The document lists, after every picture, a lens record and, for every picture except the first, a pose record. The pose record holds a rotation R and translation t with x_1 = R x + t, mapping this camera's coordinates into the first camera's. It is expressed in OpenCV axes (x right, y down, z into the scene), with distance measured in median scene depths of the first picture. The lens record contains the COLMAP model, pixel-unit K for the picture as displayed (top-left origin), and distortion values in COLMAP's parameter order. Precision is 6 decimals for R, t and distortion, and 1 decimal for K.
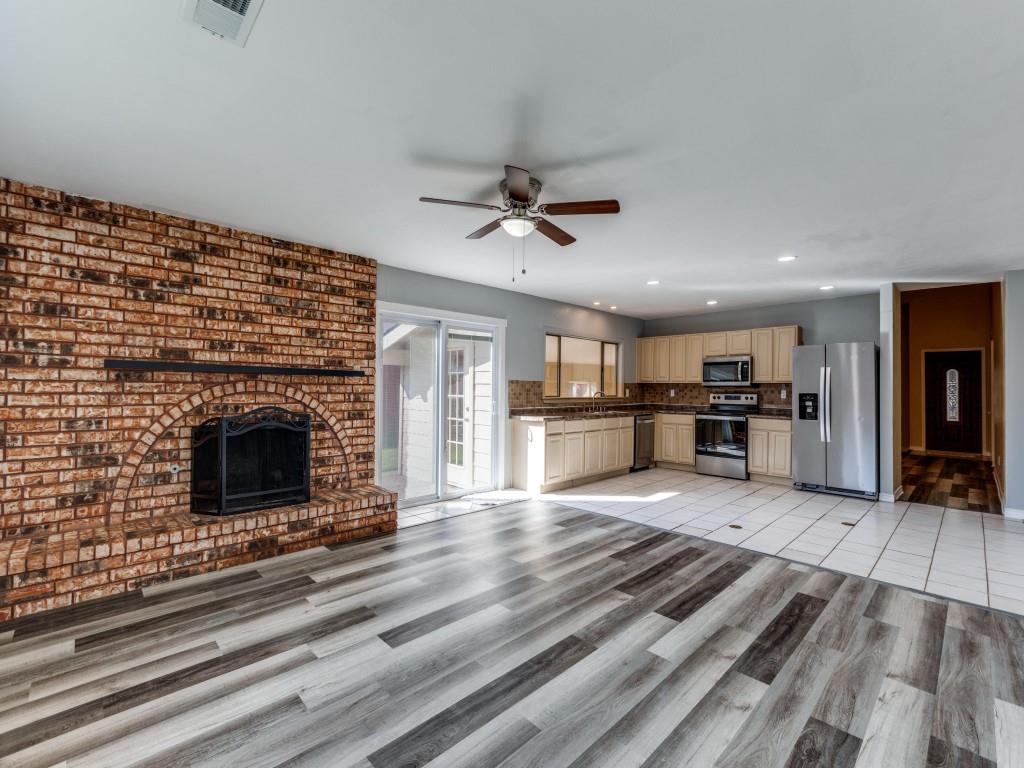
lens RADIAL K [[447.5, 0, 511.1], [0, 447.5, 385.3], [0, 0, 1]] dist [-0.004265, 0.000126]
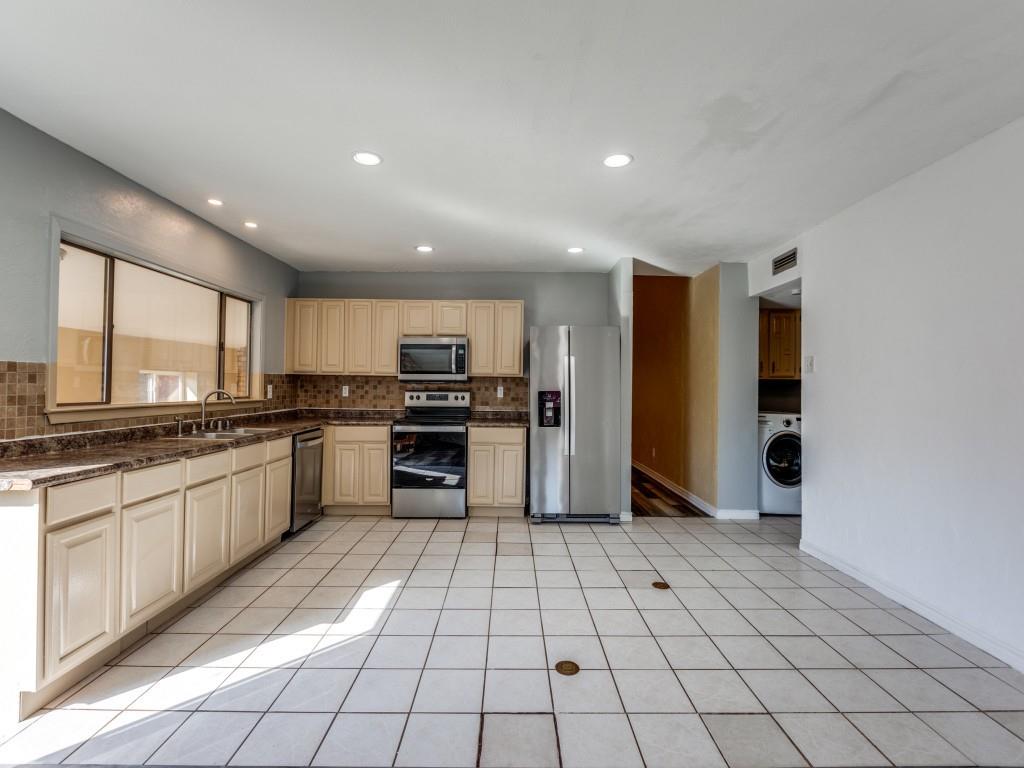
lens RADIAL K [[469.3, 0, 511.0], [0, 469.3, 379.3], [0, 0, 1]] dist [0.000992, -0.000703]
pose [[0.698729, 0.007853, 0.715343, 0.067283], [-0.007074, 0.999967, -0.004068, 0.002319], [-0.715351, -0.002218, 0.698762, 0.509122]]
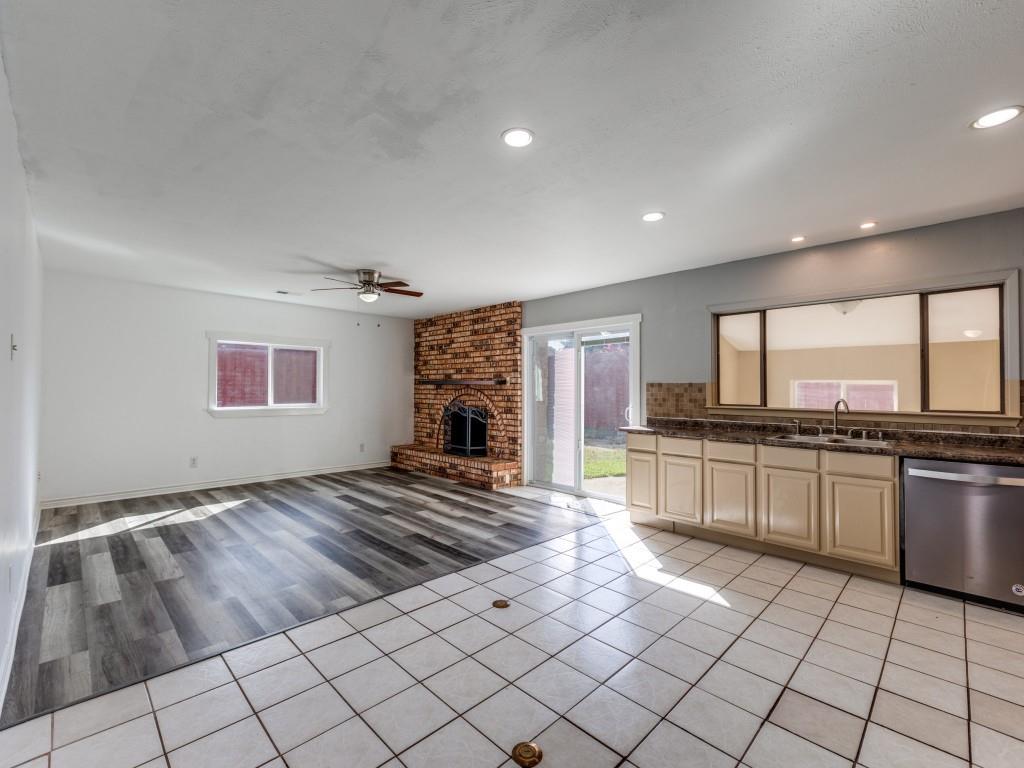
lens RADIAL K [[447.5, 0, 510.0], [0, 447.5, 388.4], [0, 0, 1]] dist [-0.004265, 0.000126]
pose [[0.020460, -0.013672, -0.999697, 0.854688], [-0.001453, 0.999905, -0.013705, 0.010601], [0.999790, 0.001733, 0.020438, 0.741487]]
